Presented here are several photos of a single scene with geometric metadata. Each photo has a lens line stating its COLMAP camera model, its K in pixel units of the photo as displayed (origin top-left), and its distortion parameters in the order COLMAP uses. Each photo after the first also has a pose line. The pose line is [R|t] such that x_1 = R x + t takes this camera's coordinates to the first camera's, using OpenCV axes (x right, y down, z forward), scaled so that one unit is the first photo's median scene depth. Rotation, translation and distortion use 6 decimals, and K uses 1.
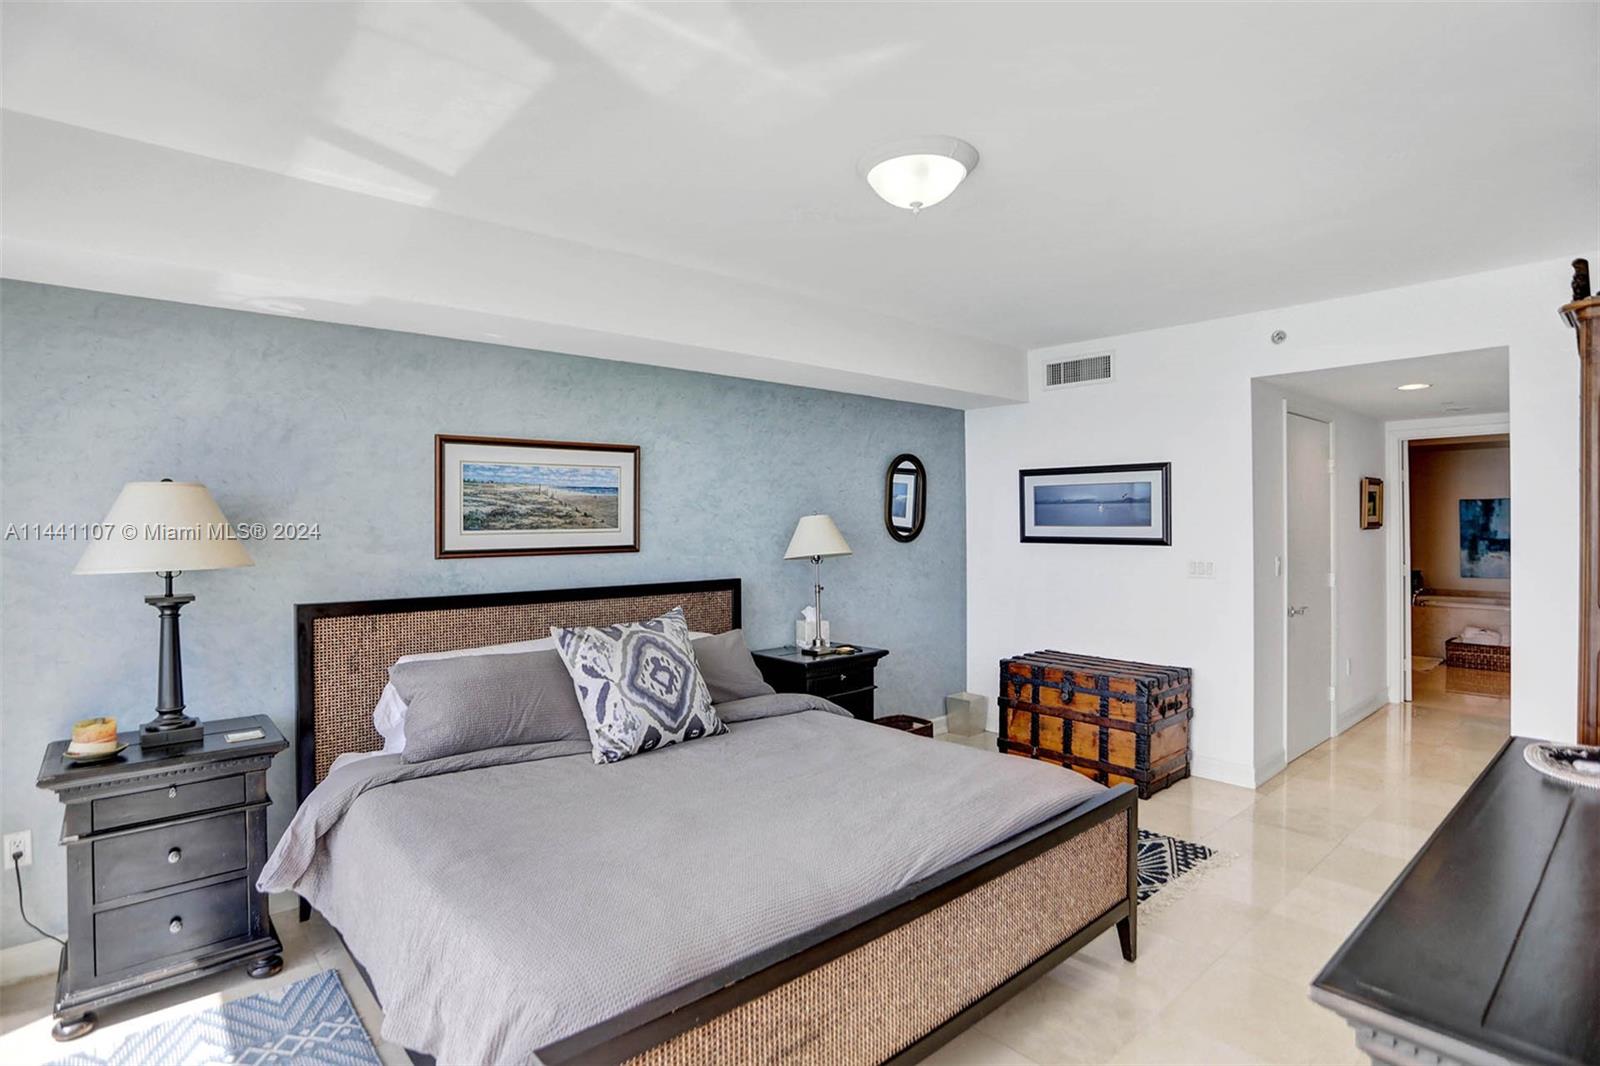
lens RADIAL K [[812.8, 0, 800.0], [0, 812.8, 533.0], [0, 0, 1]] dist [-0.075796, 0.030682]
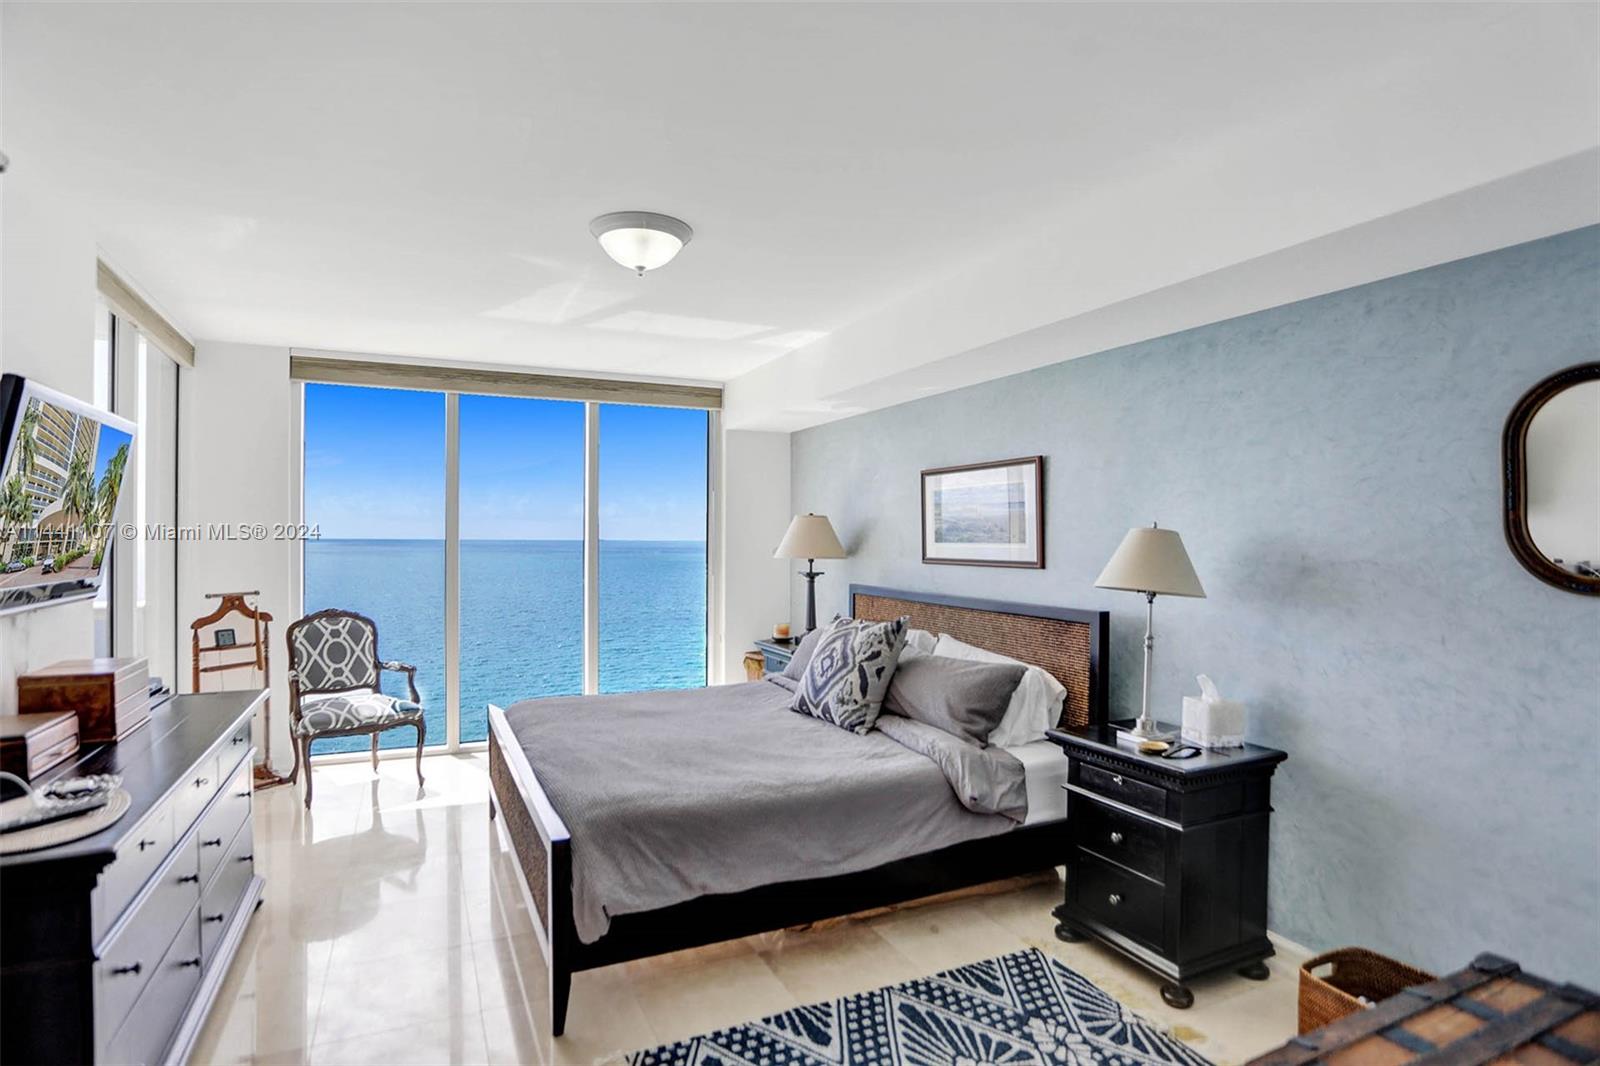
lens RADIAL K [[812.8, 0, 800.0], [0, 812.8, 533.0], [0, 0, 1]] dist [-0.075796, 0.030682]
pose [[-0.280692, -0.002320, -0.959795, 0.897527], [-0.017322, 0.999846, 0.002649, -0.018162], [0.959642, 0.017369, -0.280689, 1.151929]]
